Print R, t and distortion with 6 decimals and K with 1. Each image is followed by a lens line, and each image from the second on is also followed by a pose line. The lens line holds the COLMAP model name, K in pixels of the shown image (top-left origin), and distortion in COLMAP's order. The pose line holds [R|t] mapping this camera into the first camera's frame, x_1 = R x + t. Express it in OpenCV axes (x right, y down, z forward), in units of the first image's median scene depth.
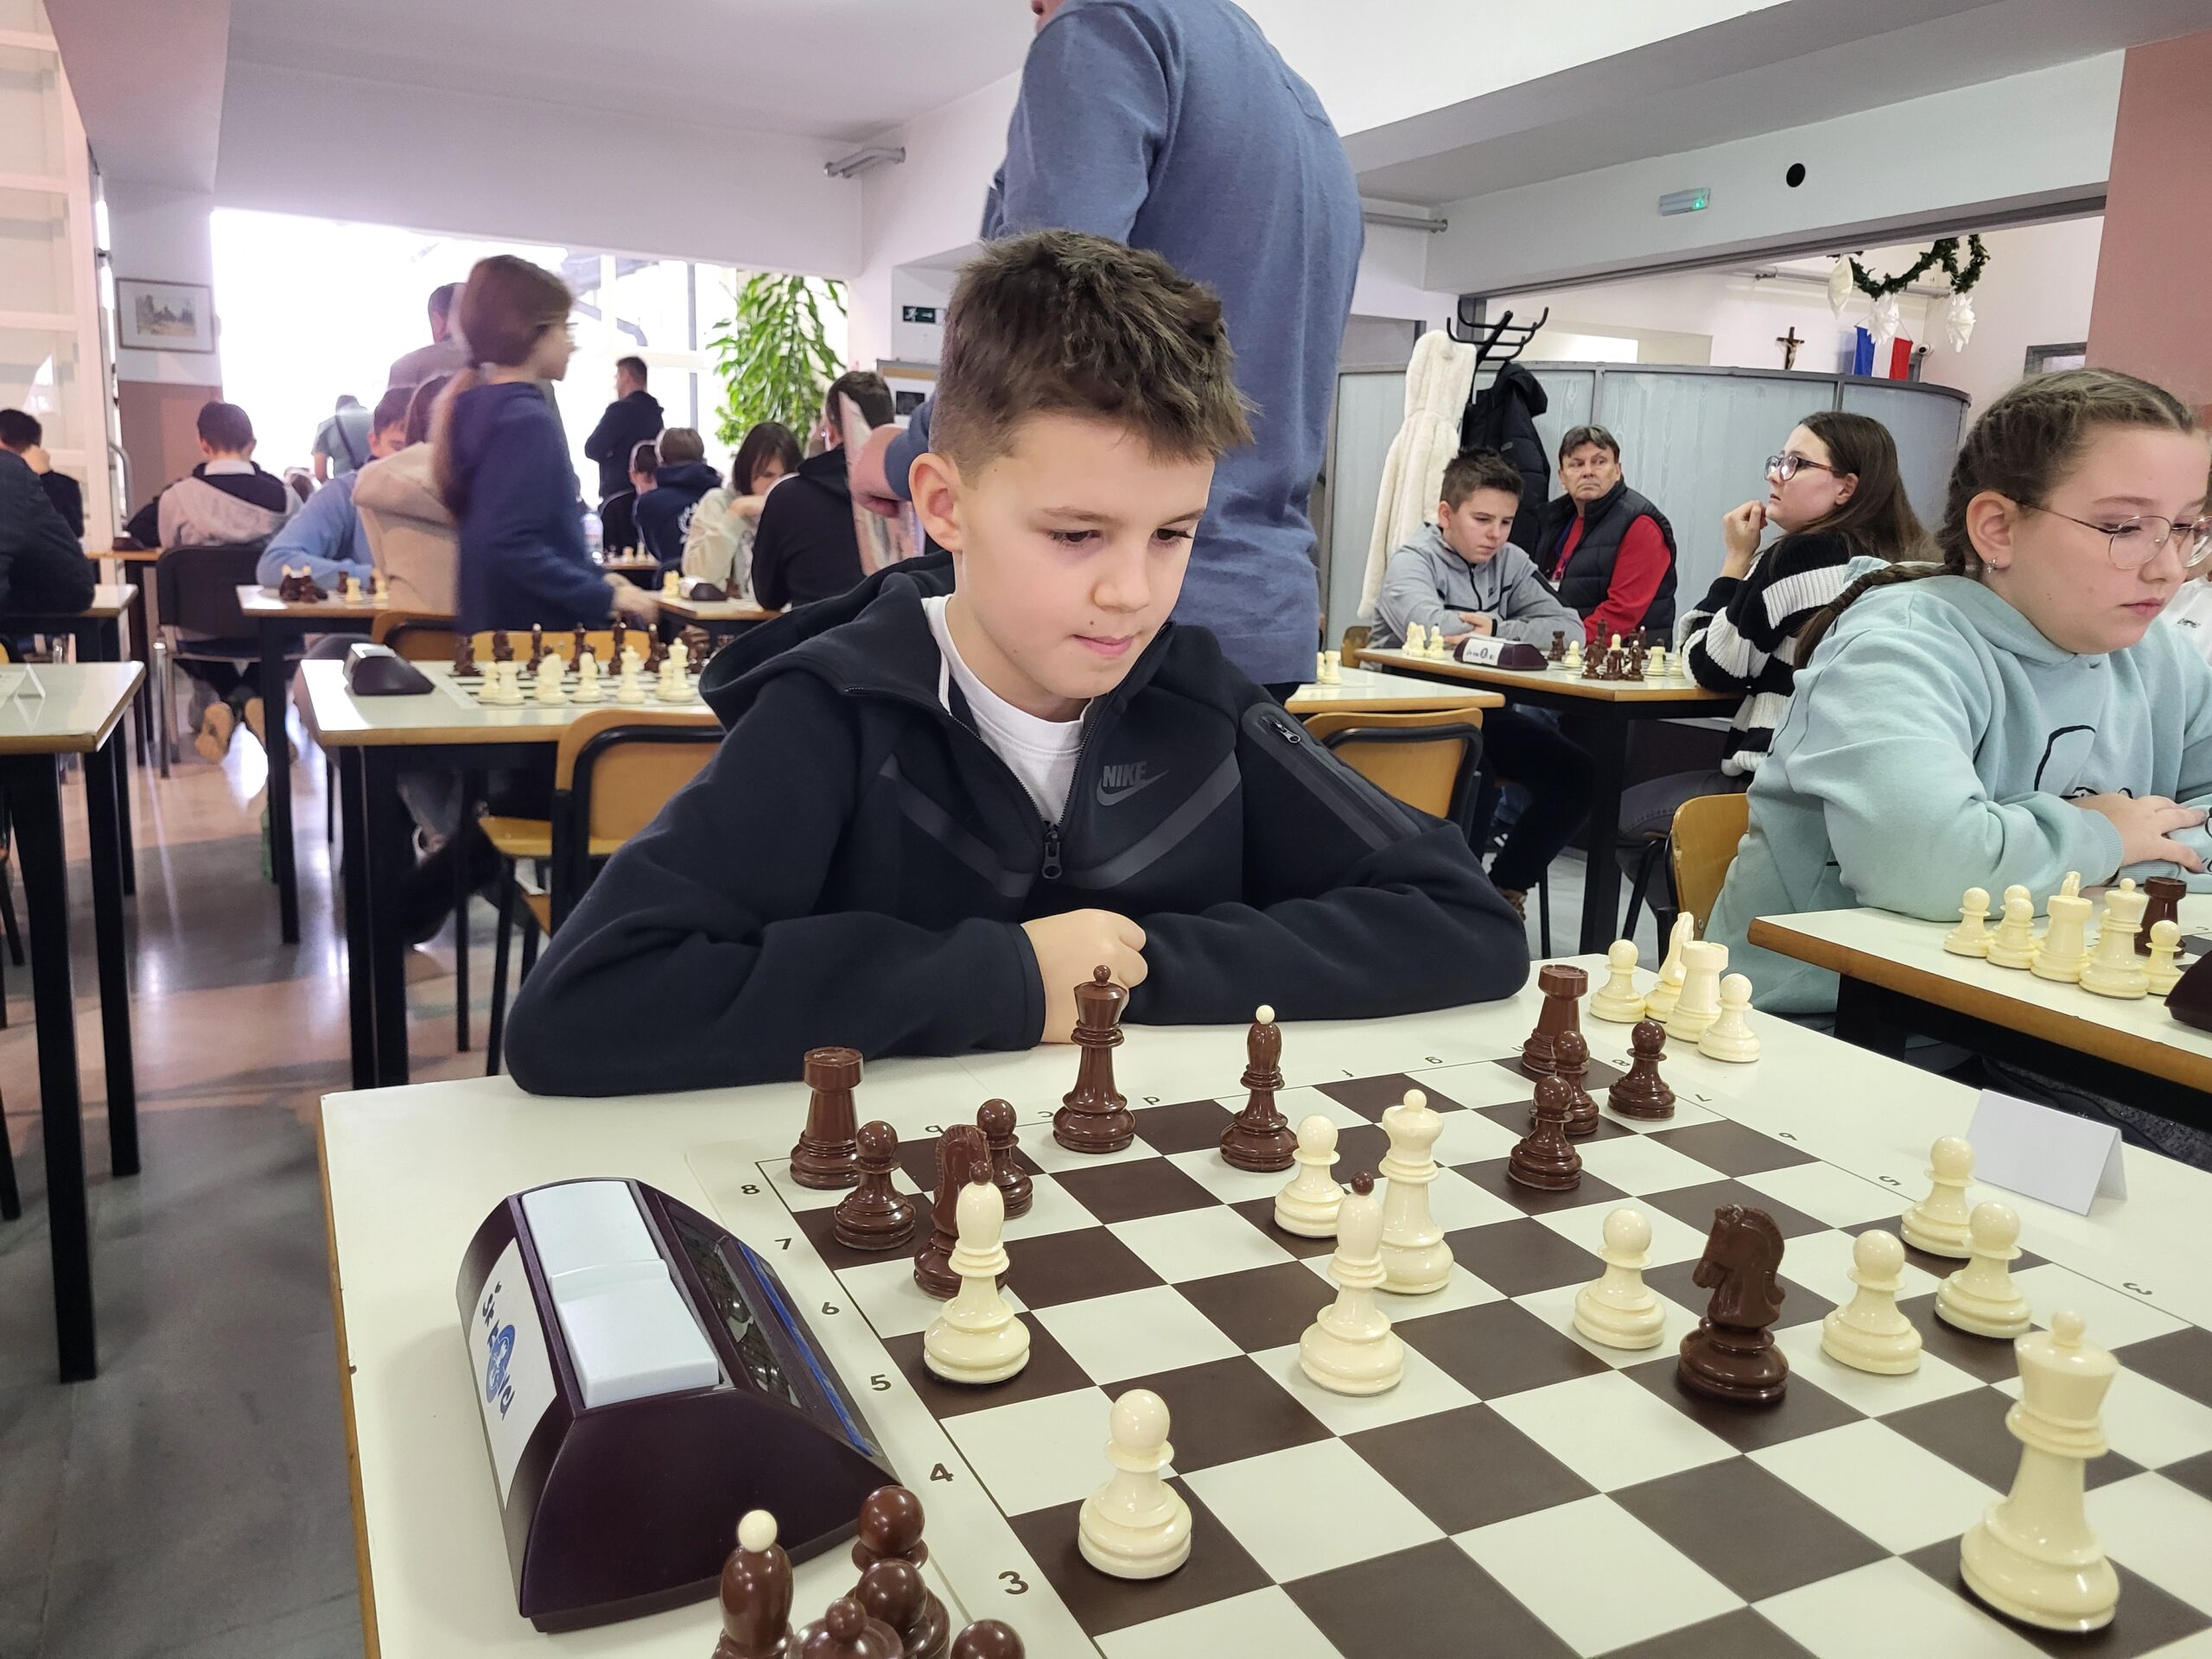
lens RADIAL K [[1681.1, 0, 1084.5], [0, 1681.1, 829.4], [0, 0, 1]] dist [0.014165, -0.023578]
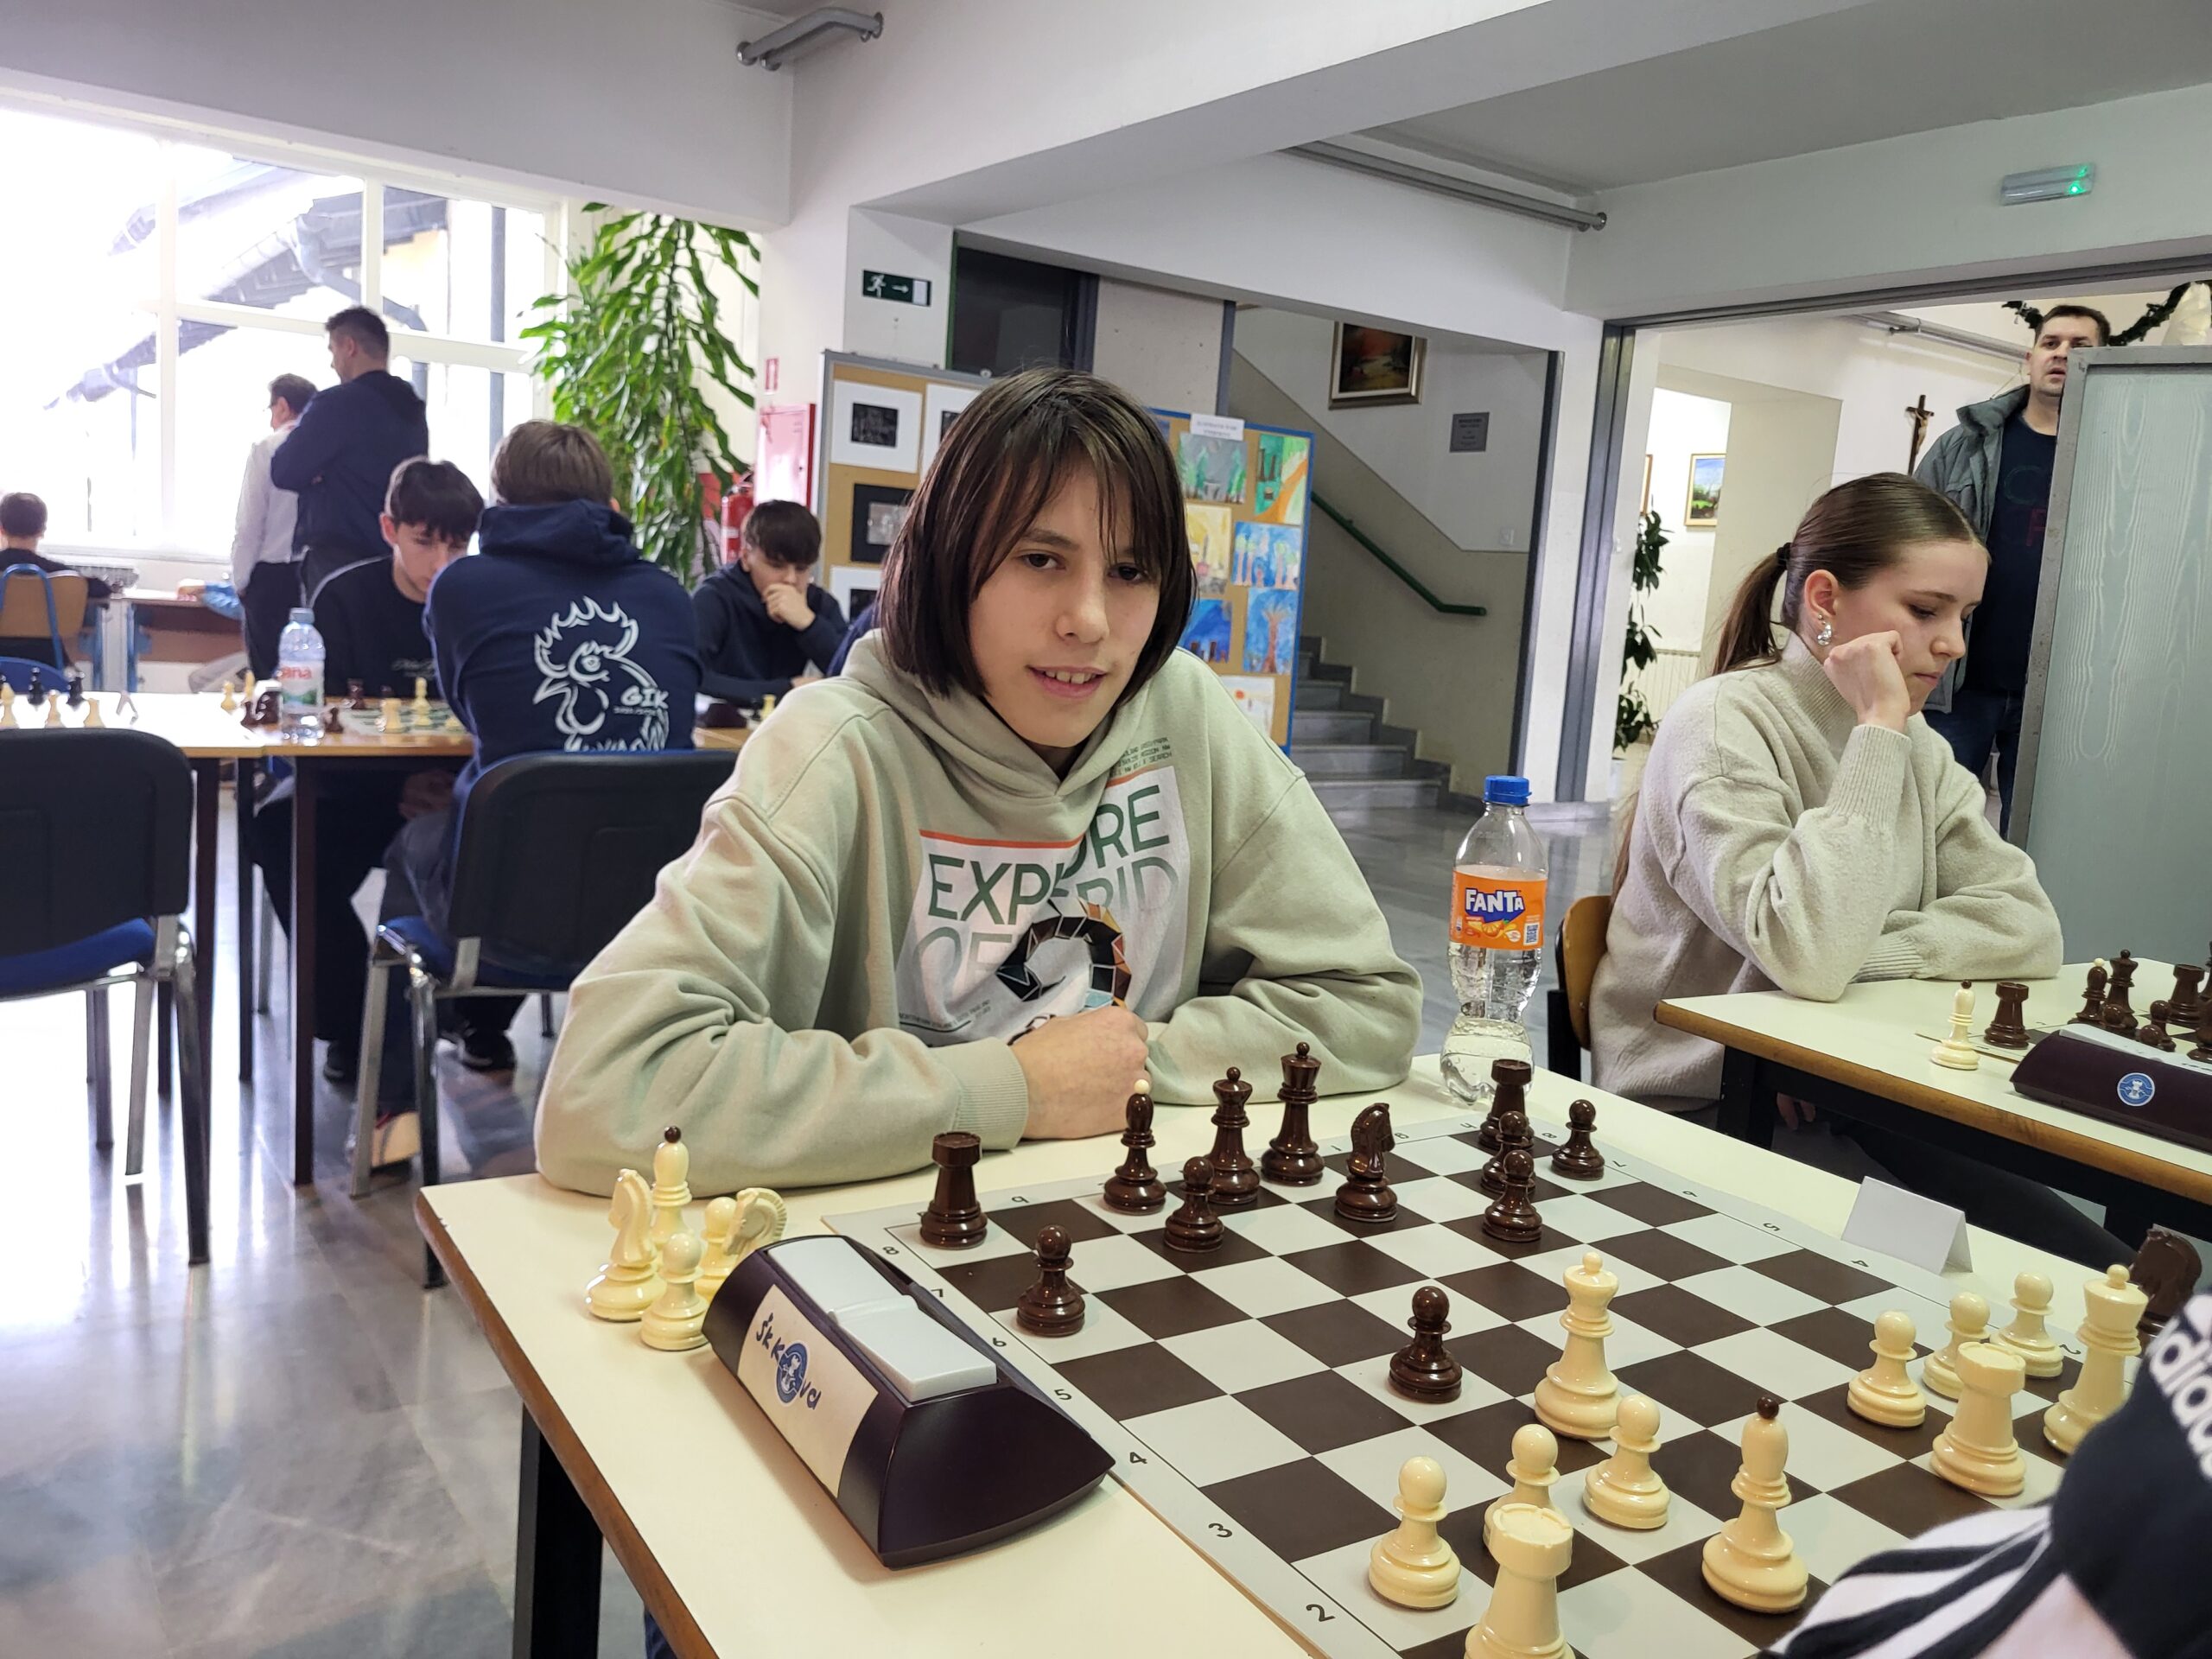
lens RADIAL K [[1681.1, 0, 1124.4], [0, 1681.1, 830.9], [0, 0, 1]] dist [0.014165, -0.023578]
pose [[0.988574, 0.014394, 0.150049, -0.091521], [-0.009235, 0.999344, -0.035023, -0.070799], [-0.150455, 0.033237, 0.988058, 0.327330]]
